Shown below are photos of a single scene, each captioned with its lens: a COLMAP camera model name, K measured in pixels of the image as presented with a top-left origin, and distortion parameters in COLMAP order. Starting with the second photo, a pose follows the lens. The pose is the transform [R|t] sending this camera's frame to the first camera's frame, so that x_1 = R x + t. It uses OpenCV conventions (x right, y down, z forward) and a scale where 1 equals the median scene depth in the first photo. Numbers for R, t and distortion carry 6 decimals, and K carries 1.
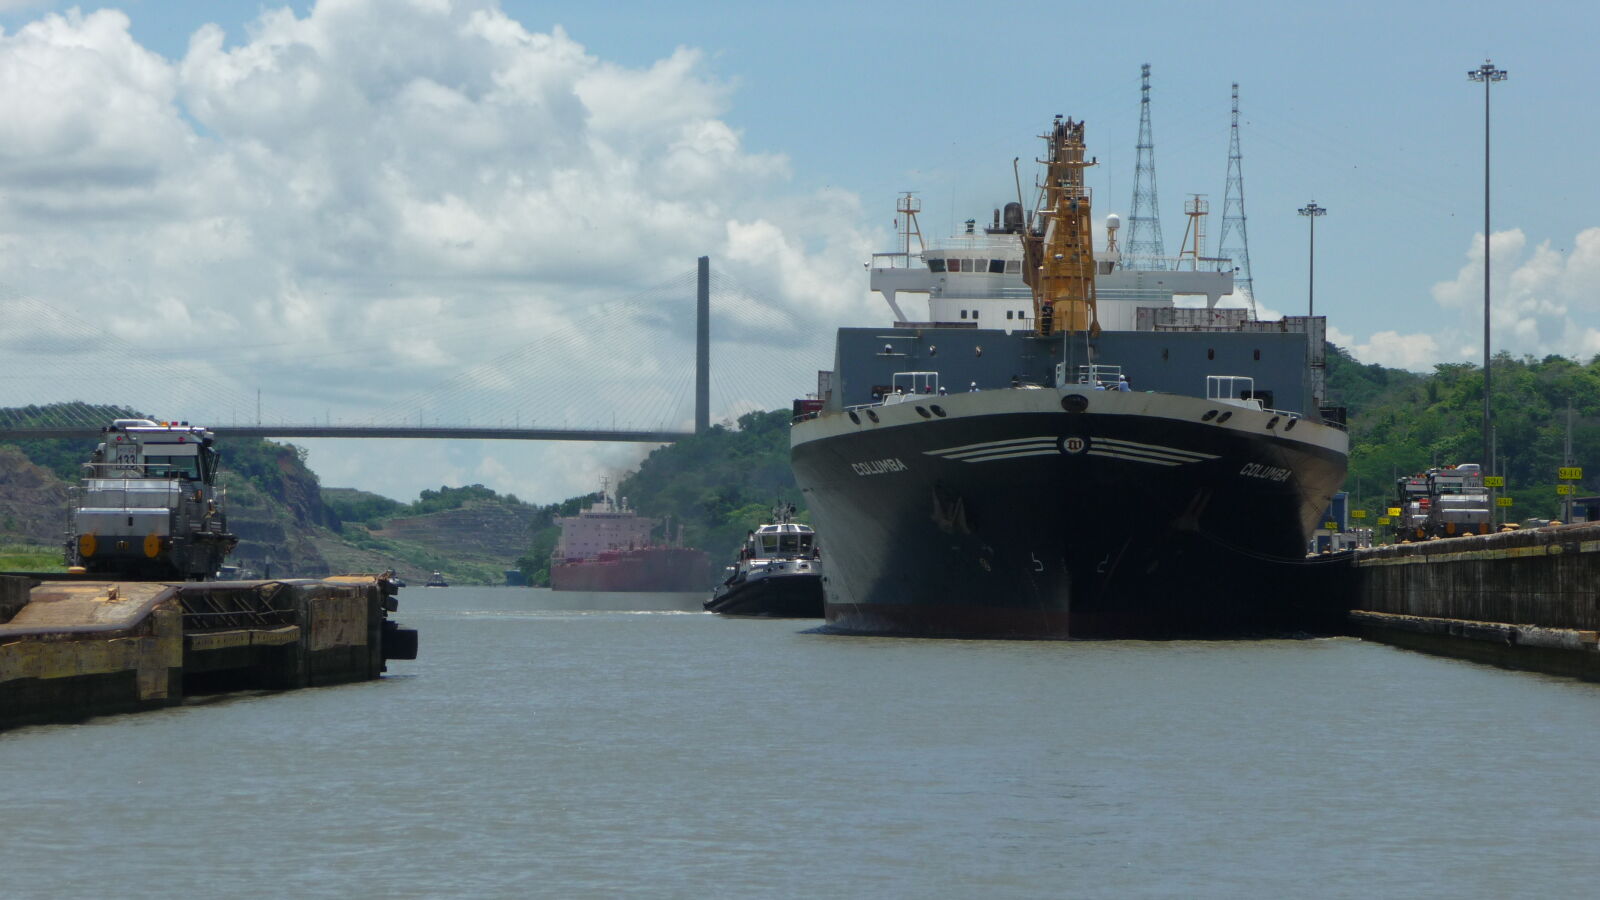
lens RADIAL K [[5339.9, 0, 800.0], [0, 5339.9, 450.0], [0, 0, 1]] dist [1.284229, -0.951307]
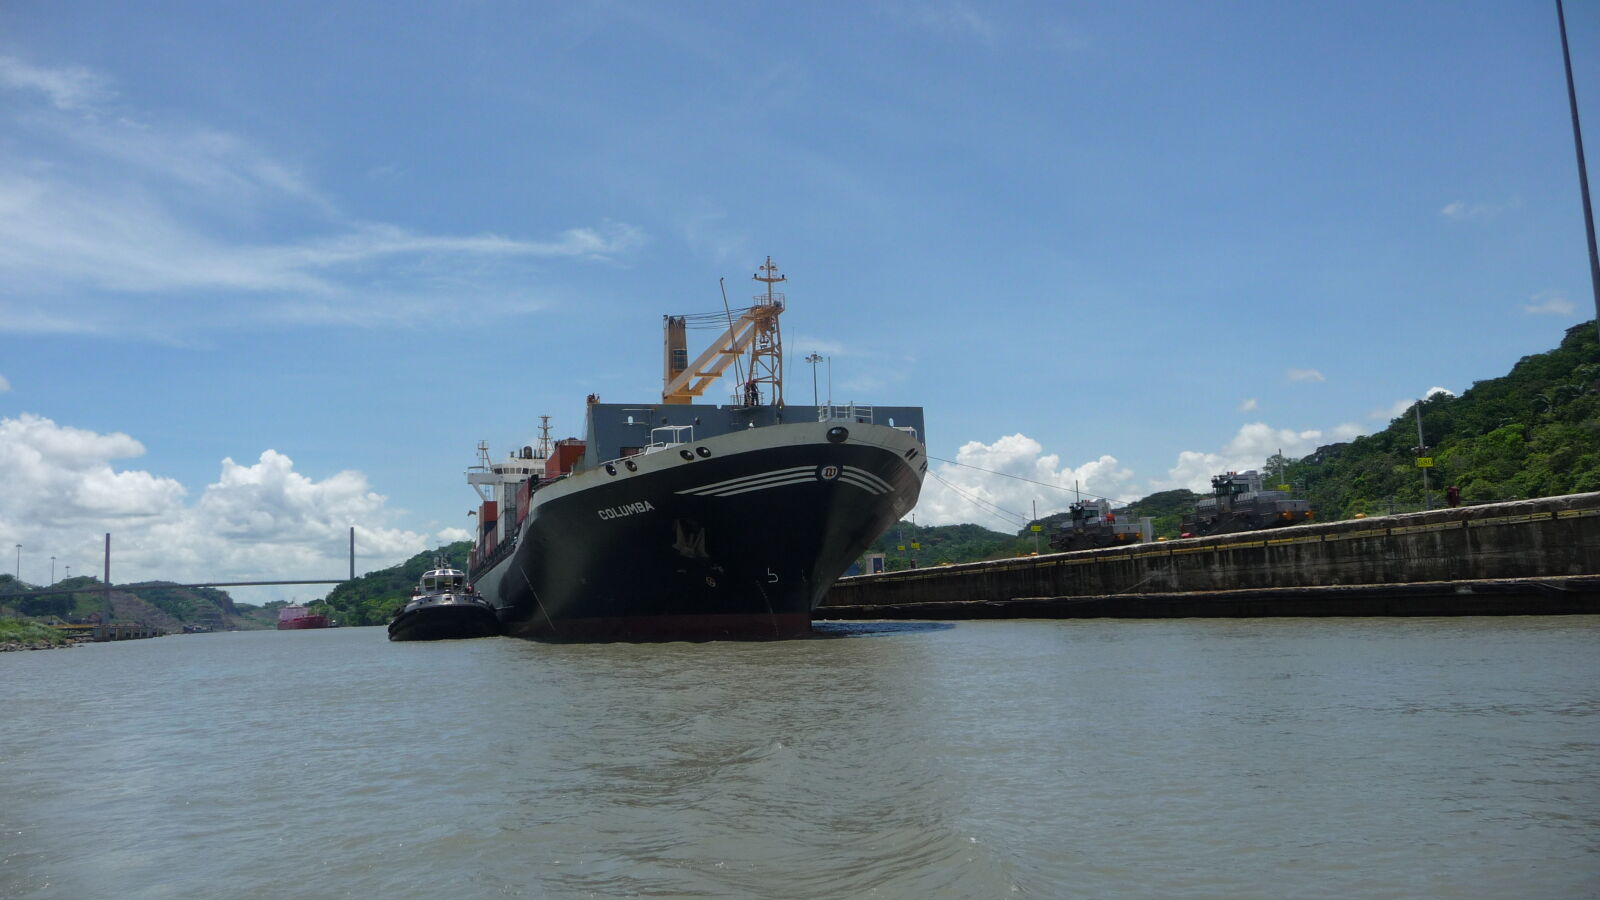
lens RADIAL K [[1203.3, 0, 800.0], [0, 1203.3, 450.0], [0, 0, 1]] dist [0.031675, -0.068631]
pose [[0.940488, -0.011488, 0.339634, -0.044463], [0.047901, 0.993931, -0.099024, 0.019532], [-0.336435, 0.109399, 0.935331, 0.715046]]
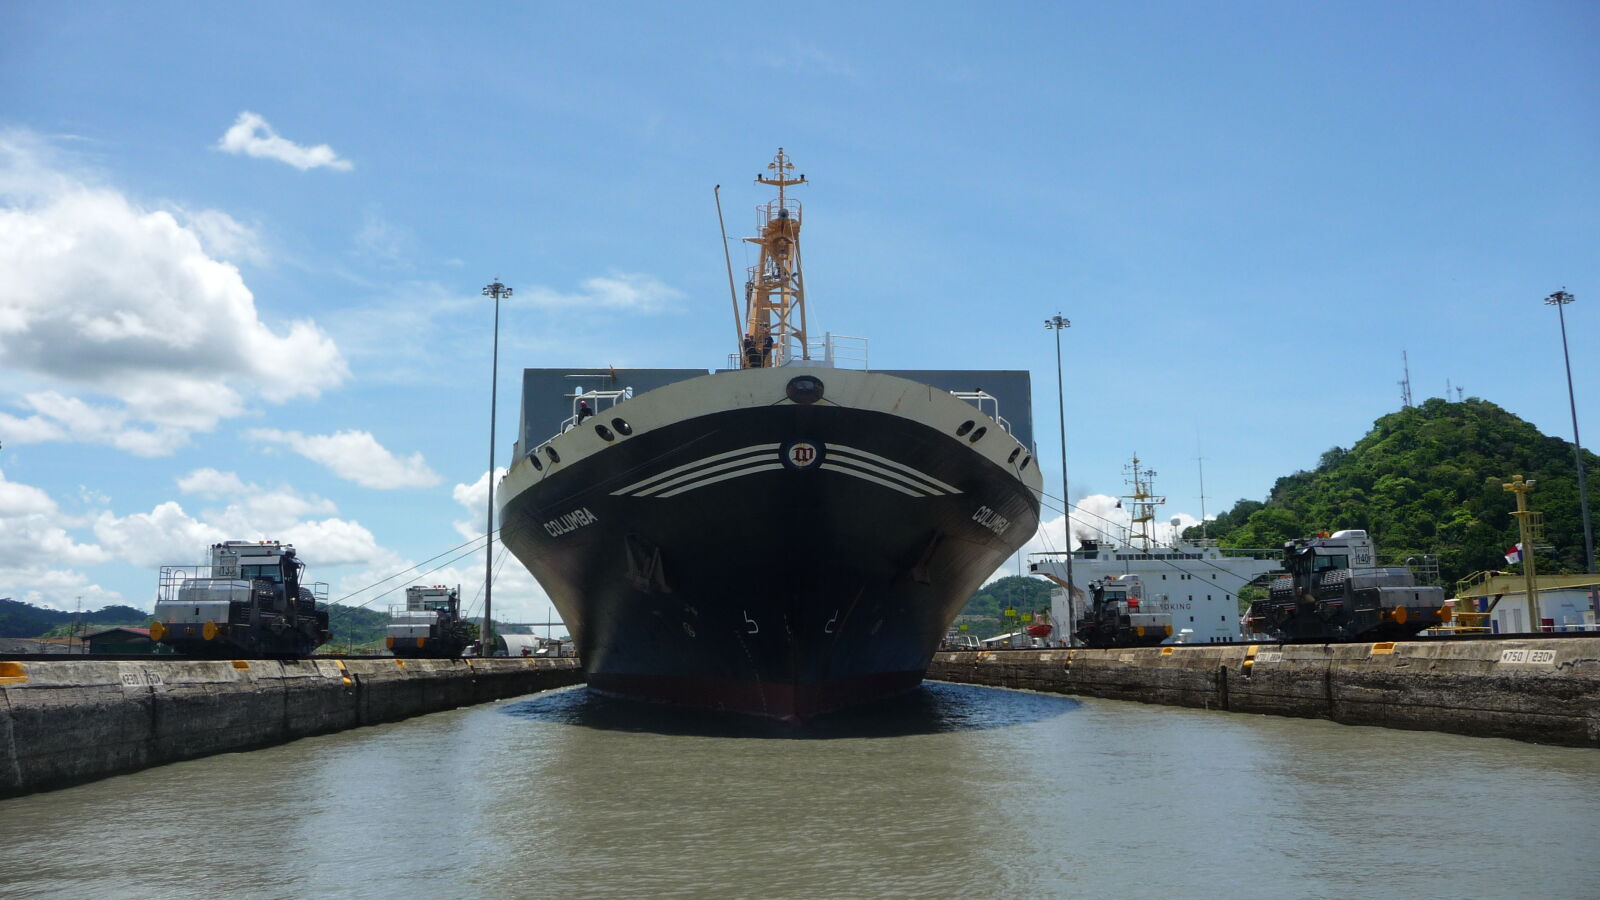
lens RADIAL K [[1203.3, 0, 800.0], [0, 1203.3, 450.0], [0, 0, 1]] dist [0.031675, -0.068631]
pose [[0.994056, -0.008703, 0.108525, 0.031496], [0.024156, 0.989586, -0.141903, 0.020679], [-0.106160, 0.143681, 0.983914, 0.800280]]
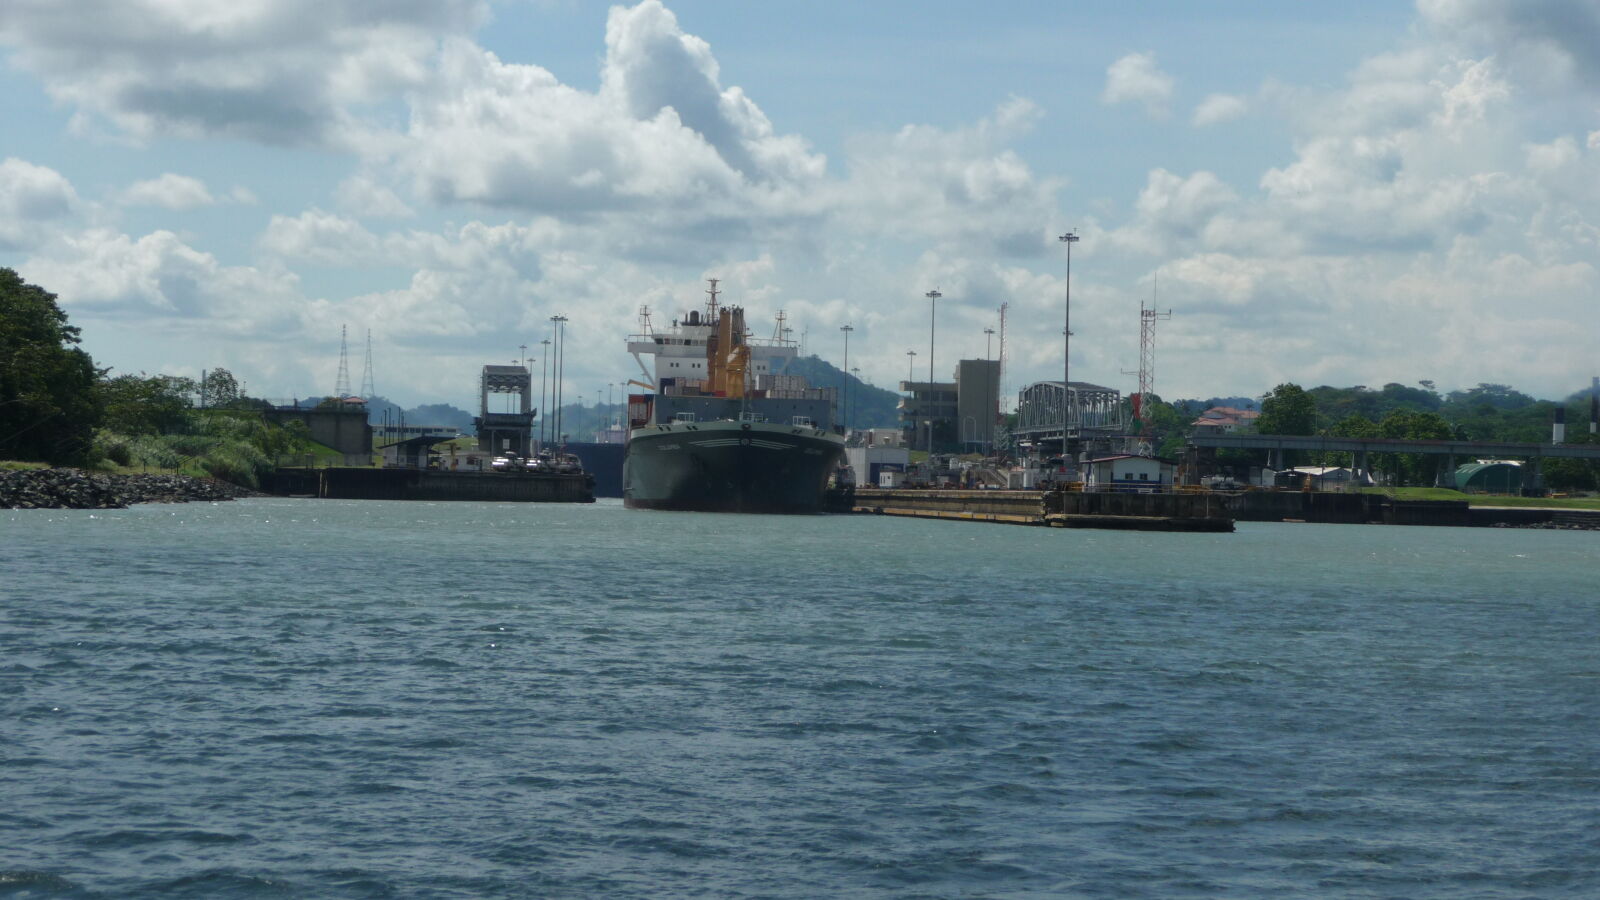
lens RADIAL K [[4374.5, 0, 800.0], [0, 4374.5, 450.0], [0, 0, 1]] dist [0.002726, -0.003176]
pose [[0.996062, 0.016512, 0.087112, -0.109196], [-0.017925, 0.999720, 0.015467, -0.030169], [-0.086832, -0.016967, 0.996078, -1.158003]]
